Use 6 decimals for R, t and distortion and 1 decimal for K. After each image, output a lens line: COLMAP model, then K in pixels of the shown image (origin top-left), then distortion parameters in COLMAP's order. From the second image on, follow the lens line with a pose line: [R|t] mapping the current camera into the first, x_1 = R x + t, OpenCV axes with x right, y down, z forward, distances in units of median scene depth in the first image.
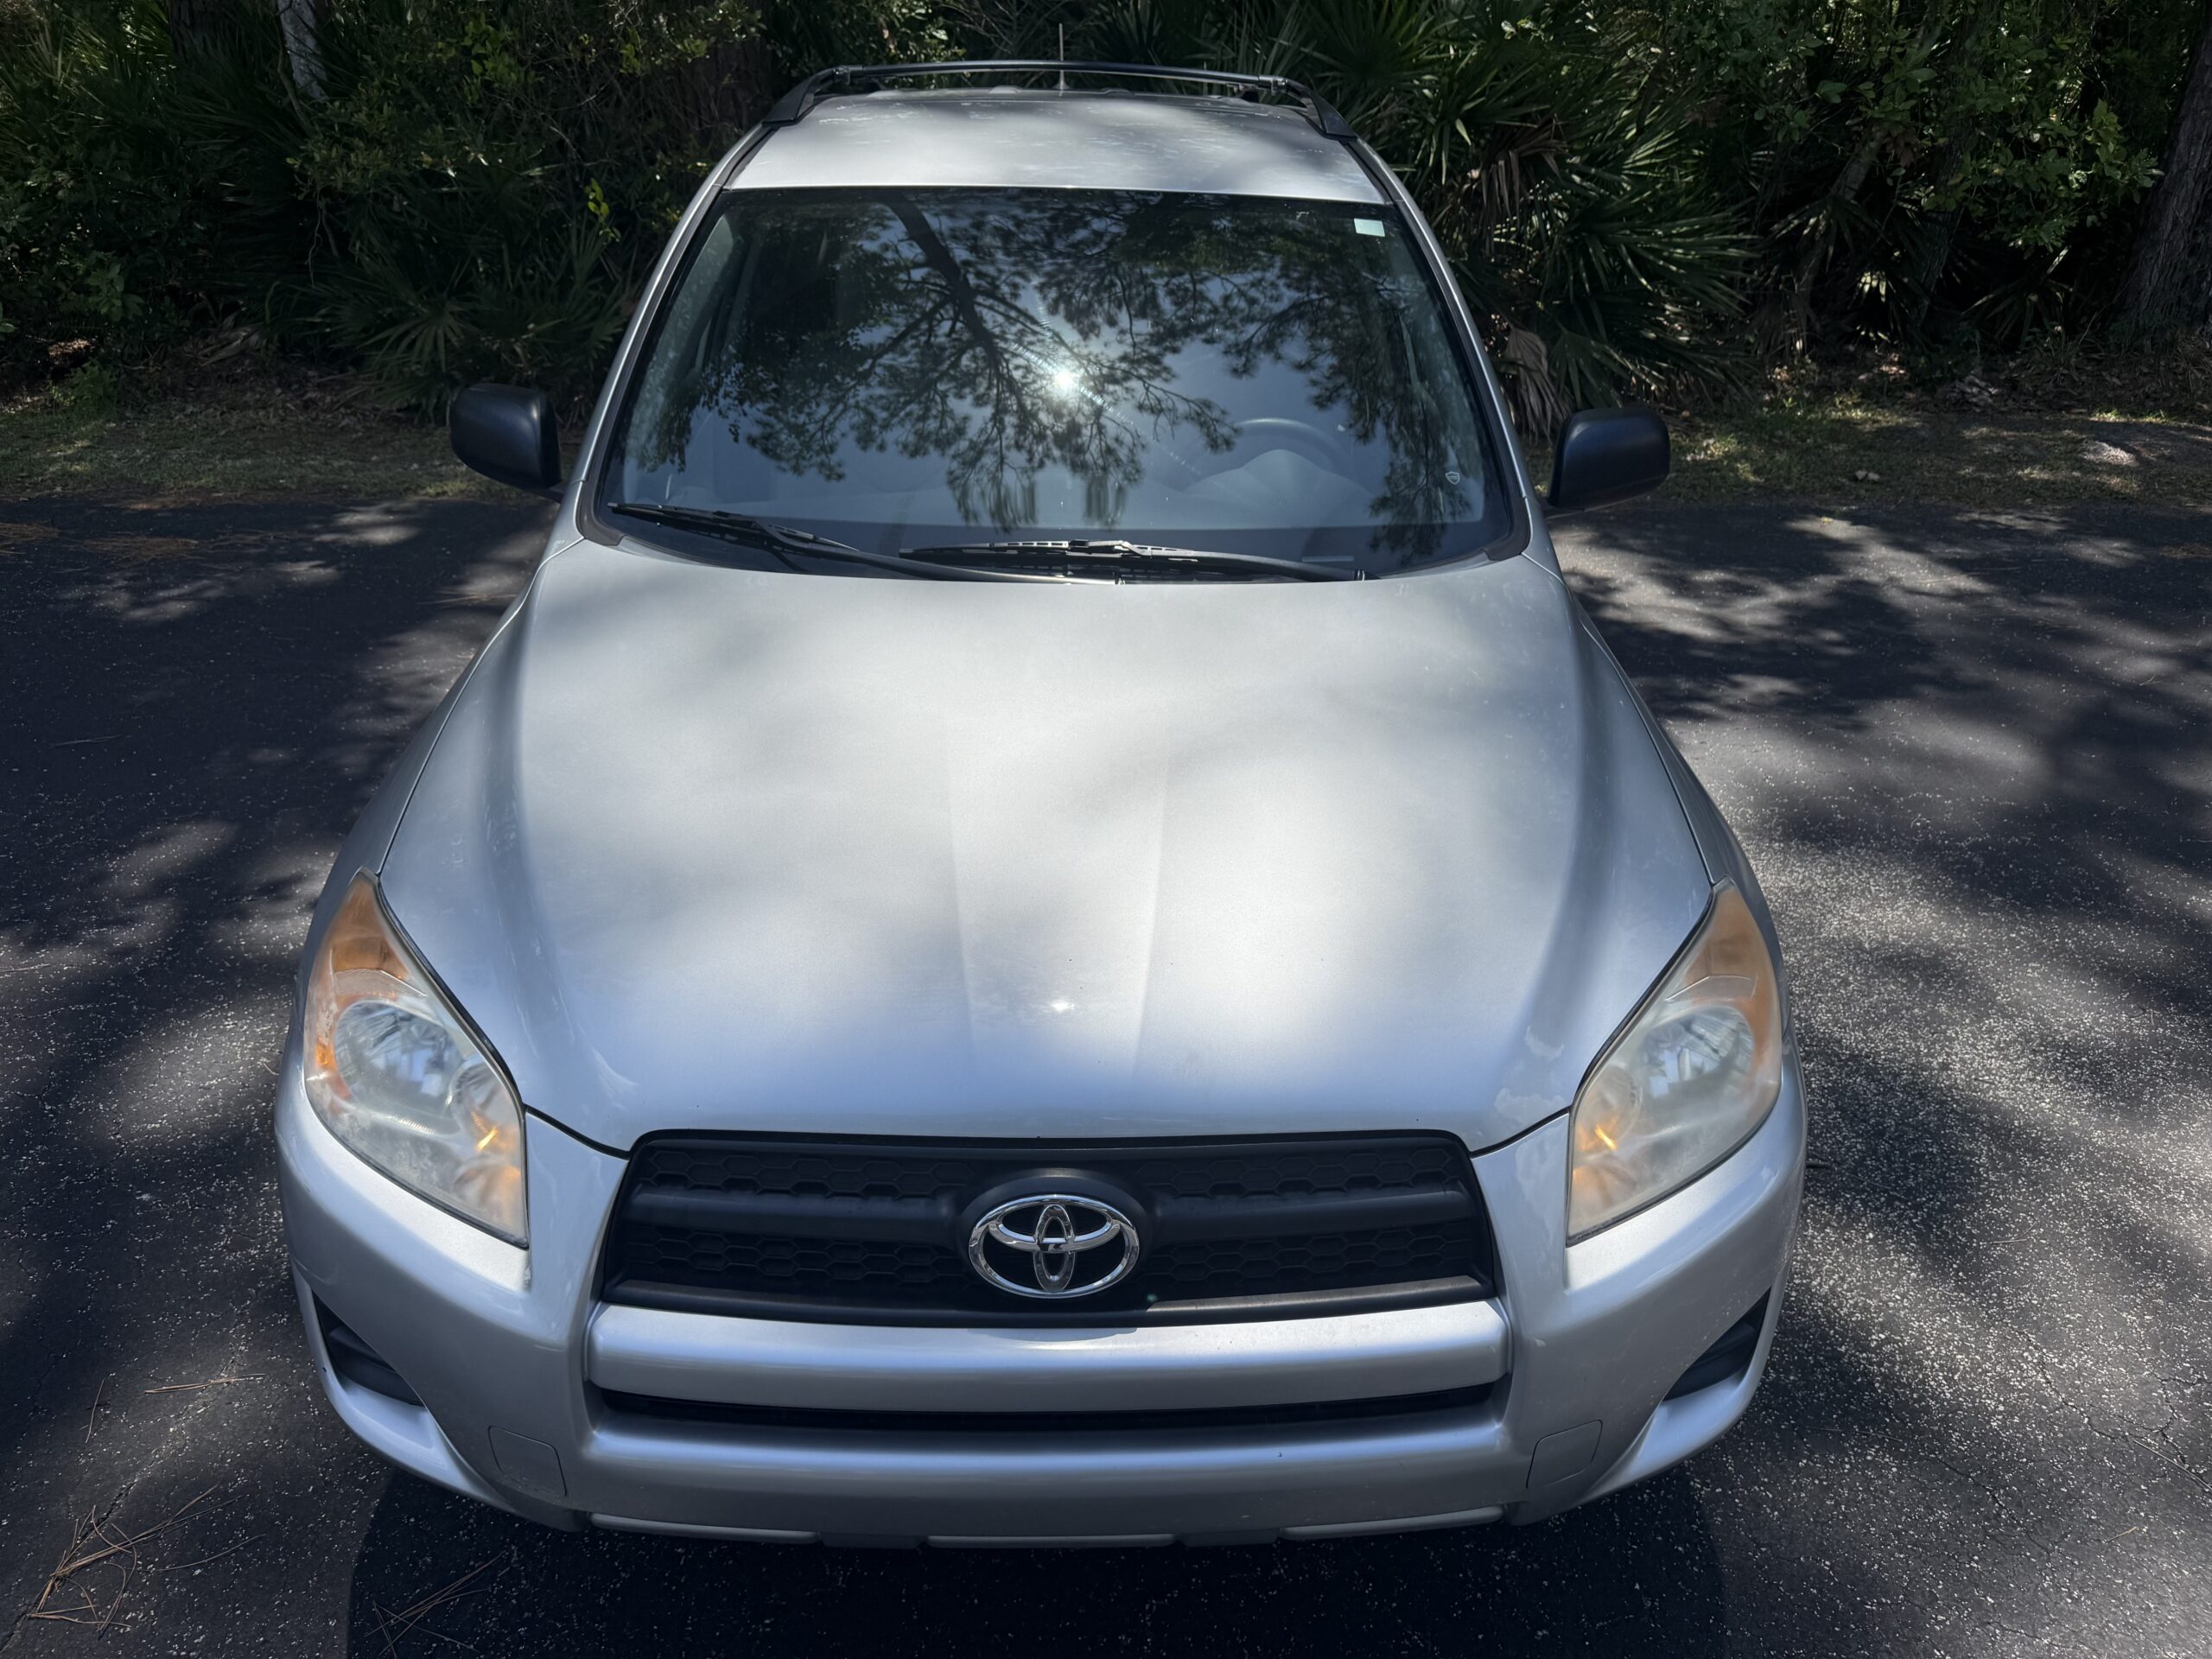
lens RADIAL K [[1569.7, 0, 1109.8], [0, 1569.7, 843.7], [0, 0, 1]] dist [0.029728, -0.050192]
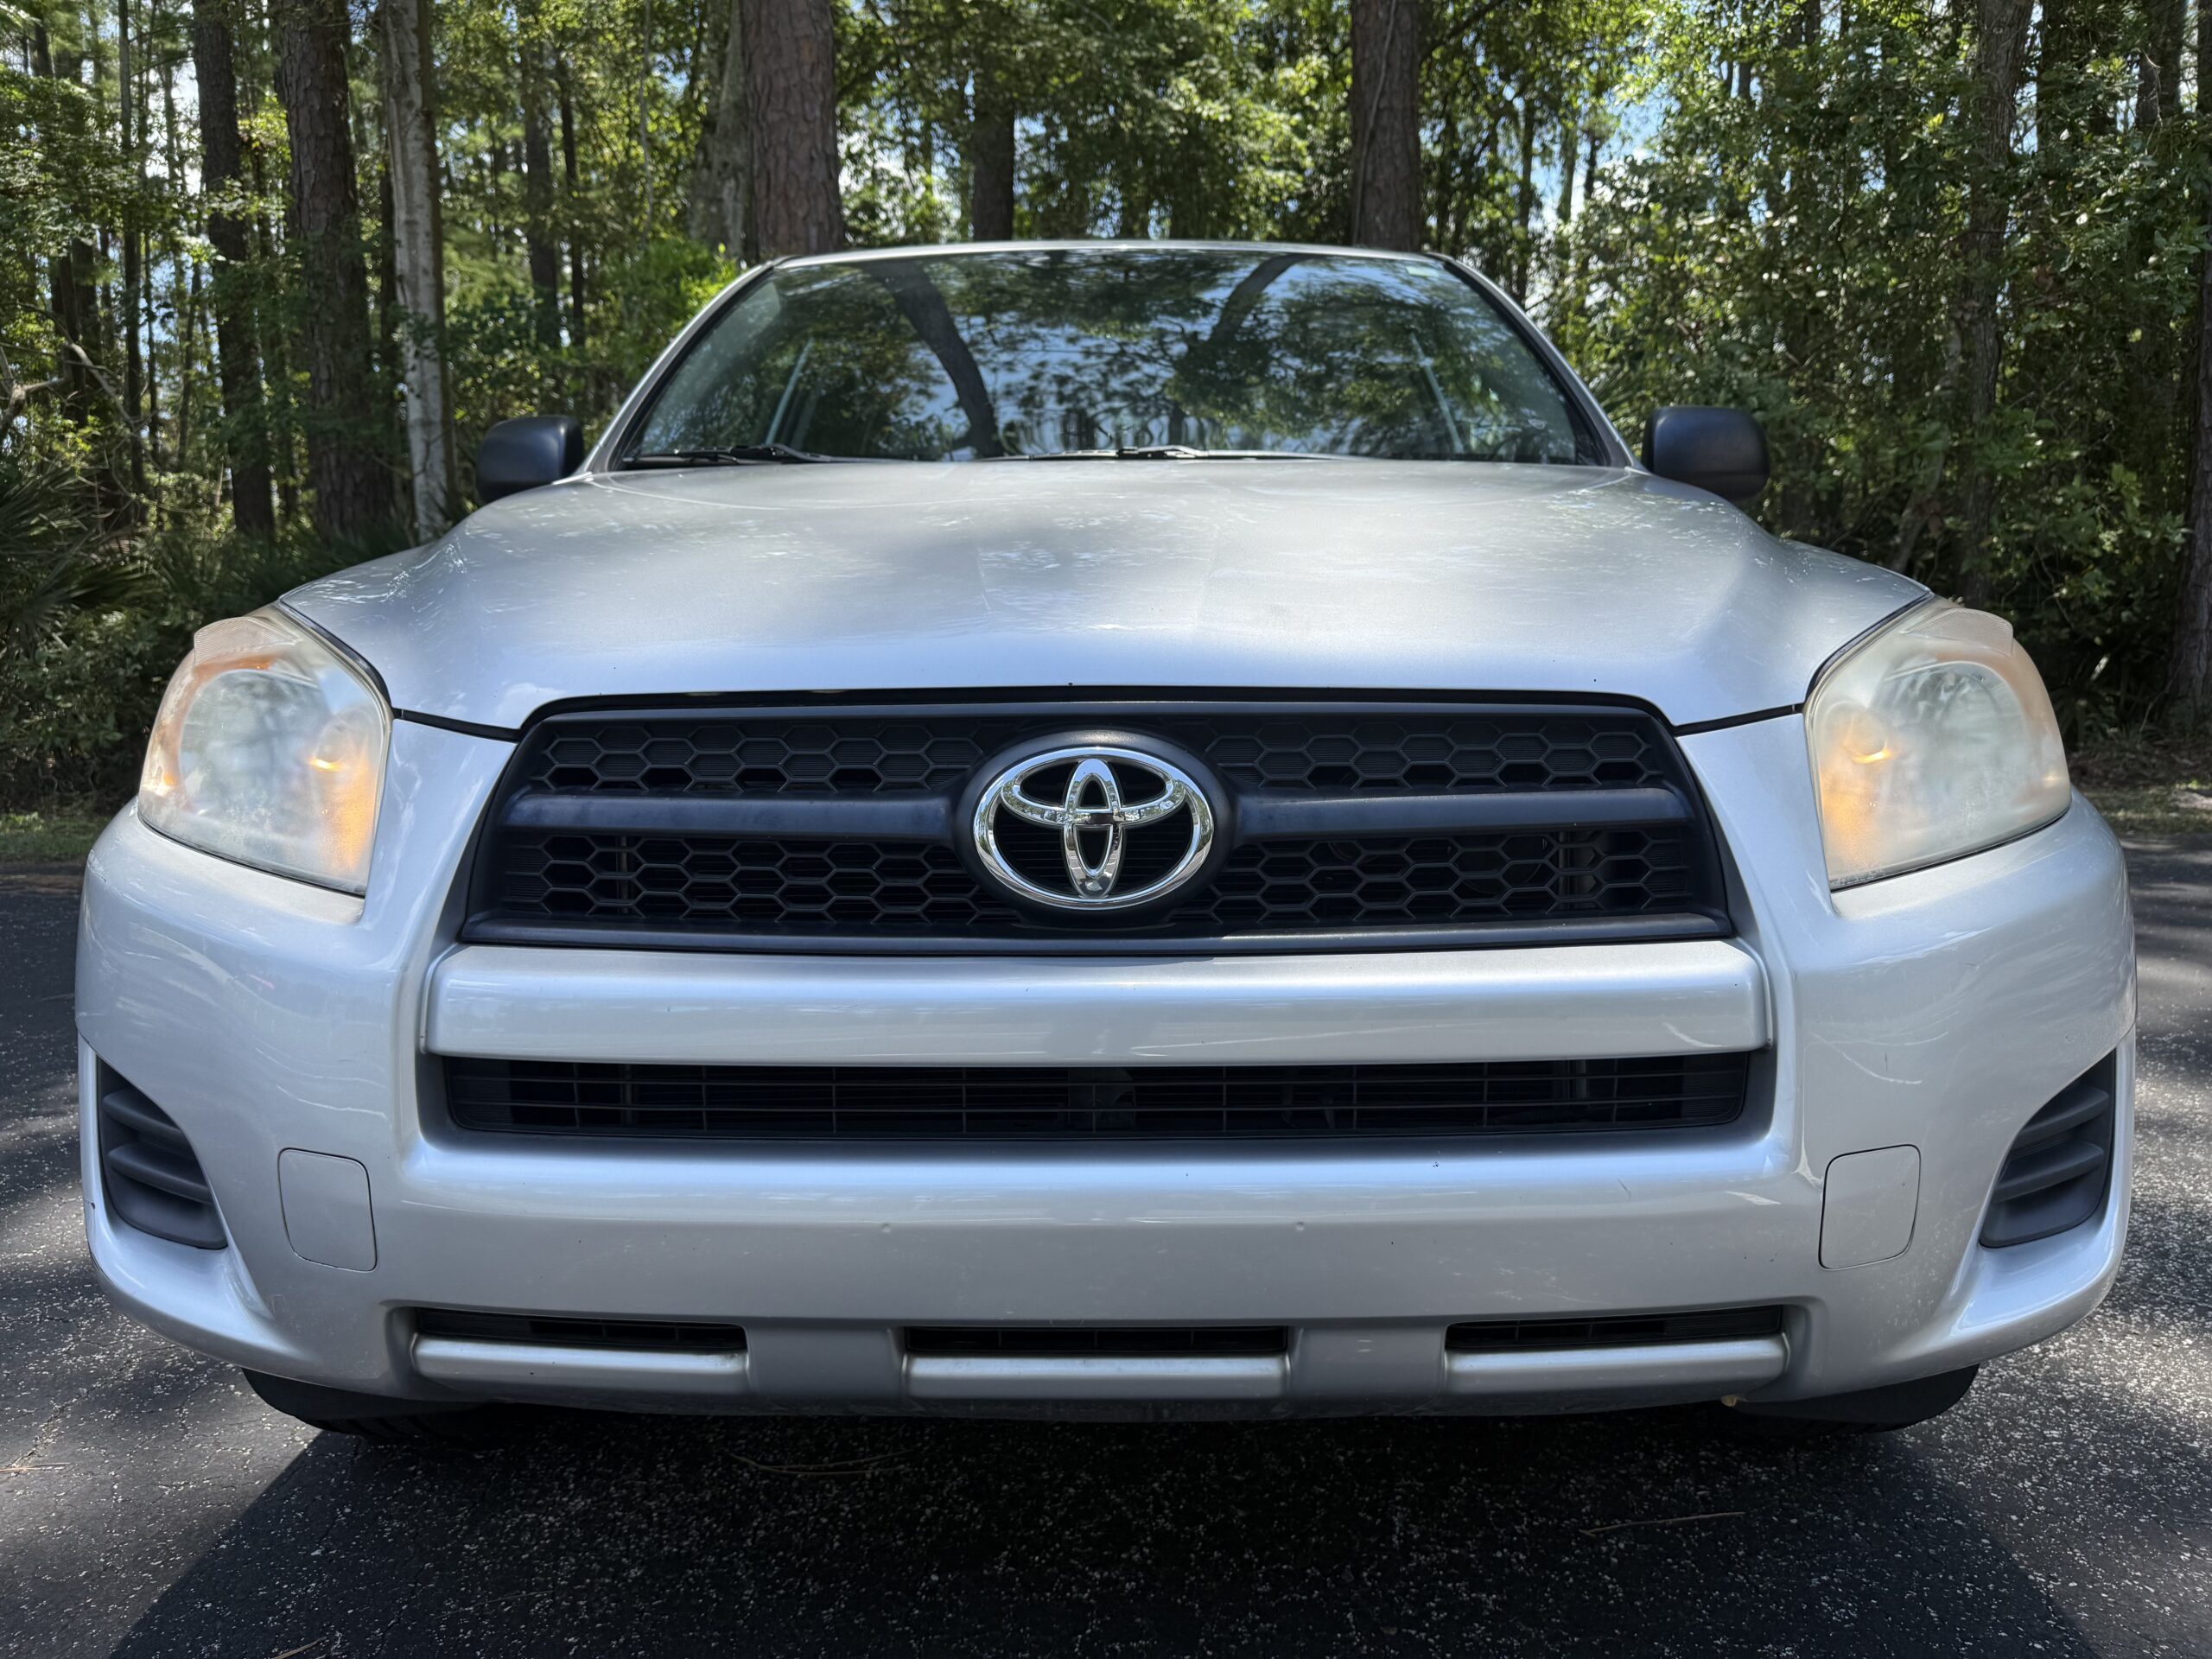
lens RADIAL K [[1569.7, 0, 1118.3], [0, 1569.7, 832.5], [0, 0, 1]] dist [0.029728, -0.050192]
pose [[0.999046, -0.024912, -0.035868, 0.000597], [0.011161, 0.939701, -0.341814, 0.344949], [0.042220, 0.341088, 0.939083, 0.233385]]
